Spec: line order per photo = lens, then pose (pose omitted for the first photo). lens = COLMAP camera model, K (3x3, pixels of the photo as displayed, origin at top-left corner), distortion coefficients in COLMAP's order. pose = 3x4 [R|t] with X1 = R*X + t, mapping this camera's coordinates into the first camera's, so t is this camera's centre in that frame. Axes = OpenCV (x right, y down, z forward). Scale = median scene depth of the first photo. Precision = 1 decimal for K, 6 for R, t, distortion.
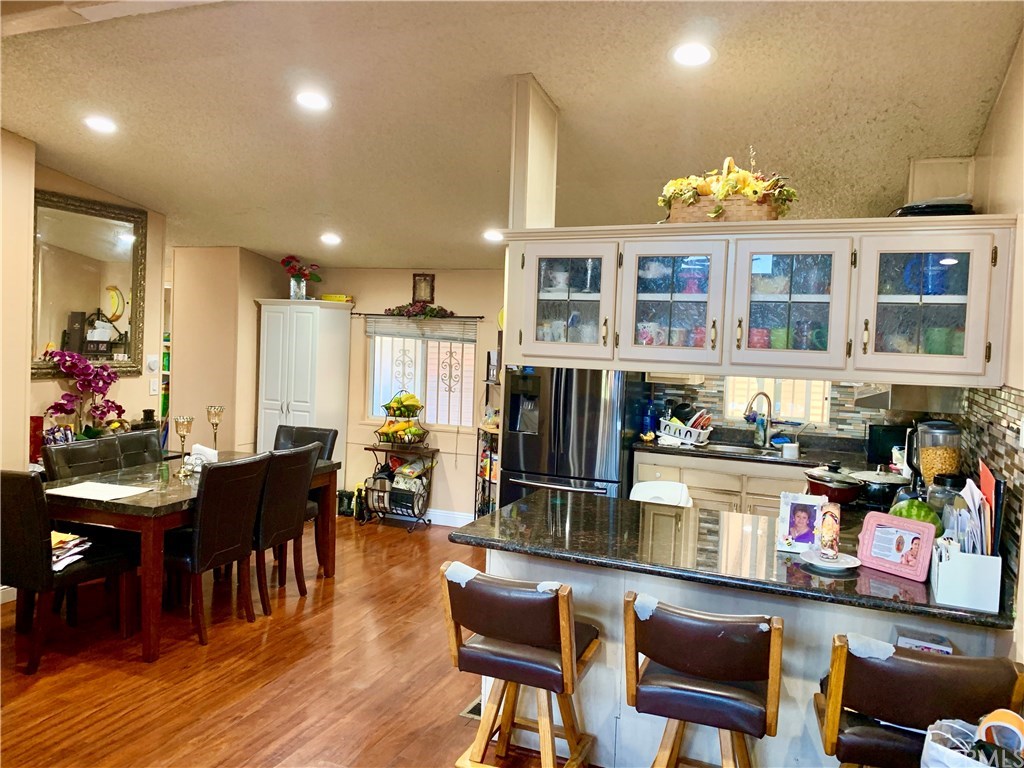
lens RADIAL K [[801.8, 0, 512.0], [0, 801.8, 384.0], [0, 0, 1]] dist [0.060501, -0.002166]
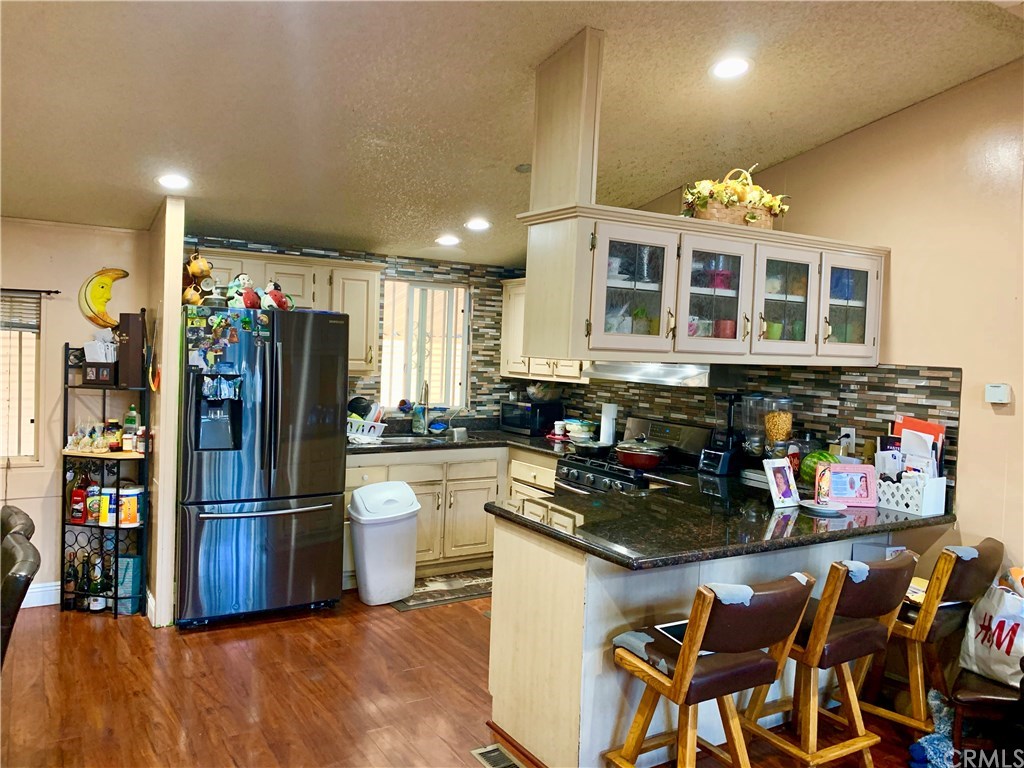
lens RADIAL K [[801.8, 0, 512.0], [0, 801.8, 384.0], [0, 0, 1]] dist [0.060501, -0.002166]
pose [[0.561977, -0.052830, 0.825464, -0.819840], [0.037593, 0.998558, 0.038315, -0.036266], [-0.826298, 0.009500, 0.563153, 0.611089]]
